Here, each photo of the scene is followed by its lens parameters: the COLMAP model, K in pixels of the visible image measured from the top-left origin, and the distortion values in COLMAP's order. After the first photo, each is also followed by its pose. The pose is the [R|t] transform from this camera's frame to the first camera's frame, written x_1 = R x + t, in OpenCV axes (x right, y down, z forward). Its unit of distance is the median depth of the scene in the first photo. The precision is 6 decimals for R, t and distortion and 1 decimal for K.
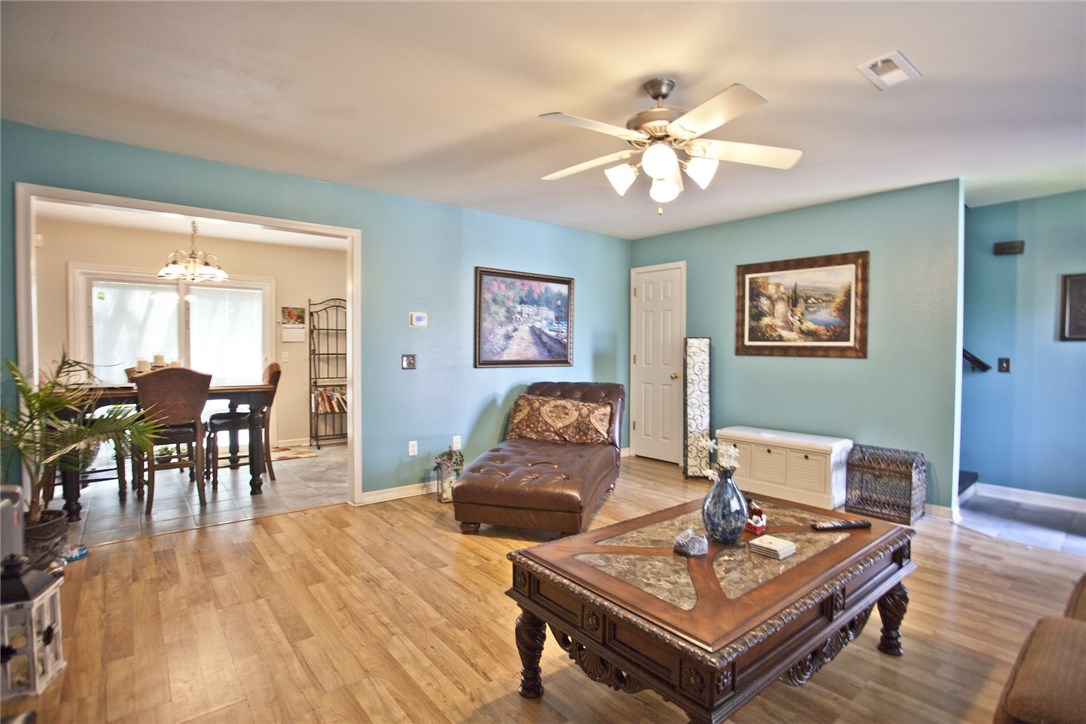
lens RADIAL K [[538.3, 0, 549.2], [0, 538.3, 361.1], [0, 0, 1]] dist [-0.088172, 0.036049]
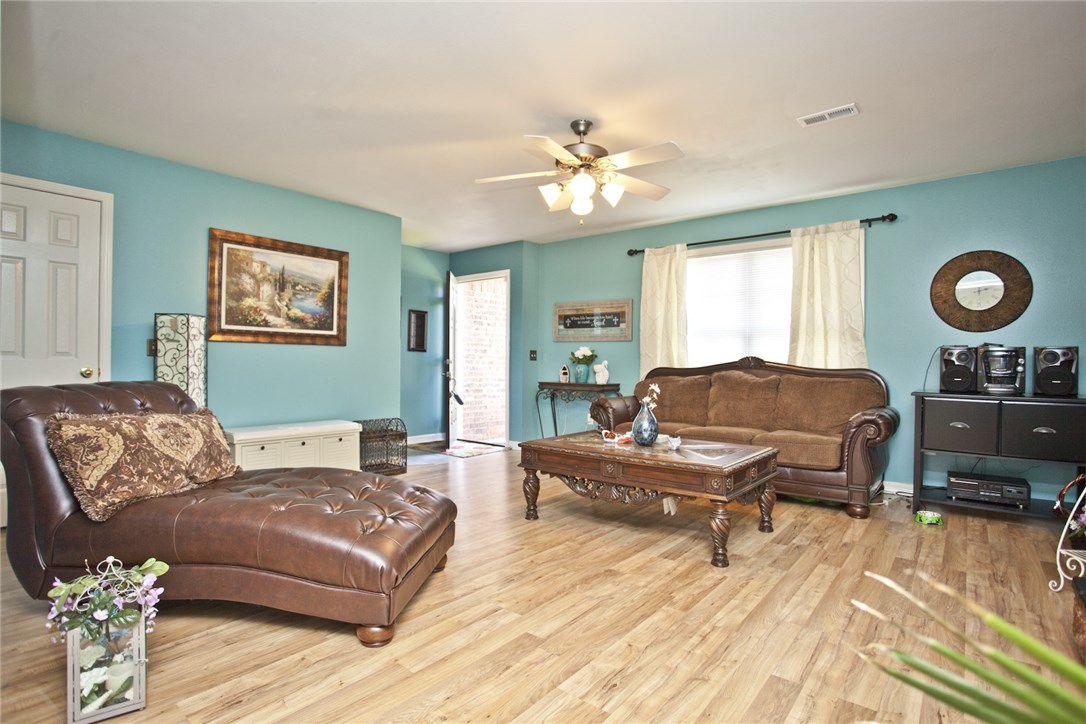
lens RADIAL K [[538.3, 0, 549.2], [0, 538.3, 361.1], [0, 0, 1]] dist [-0.088172, 0.036049]
pose [[-0.211543, -0.006493, 0.977347, -0.556066], [0.014045, 0.999854, 0.009683, 0.020282], [-0.977268, 0.015776, -0.211421, 0.722709]]
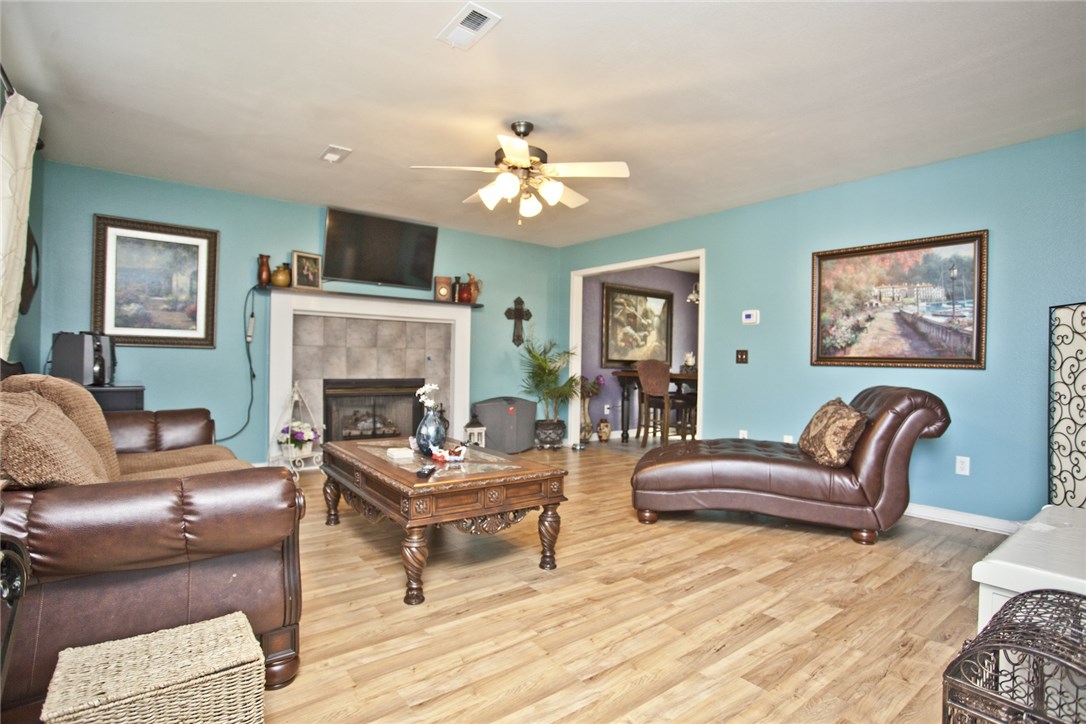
lens RADIAL K [[538.3, 0, 549.2], [0, 538.3, 361.1], [0, 0, 1]] dist [-0.088172, 0.036049]
pose [[-0.020389, 0.001016, -0.999792, 0.790138], [-0.038853, 0.999243, 0.001808, 0.022920], [0.999037, 0.038882, -0.020334, 0.602479]]
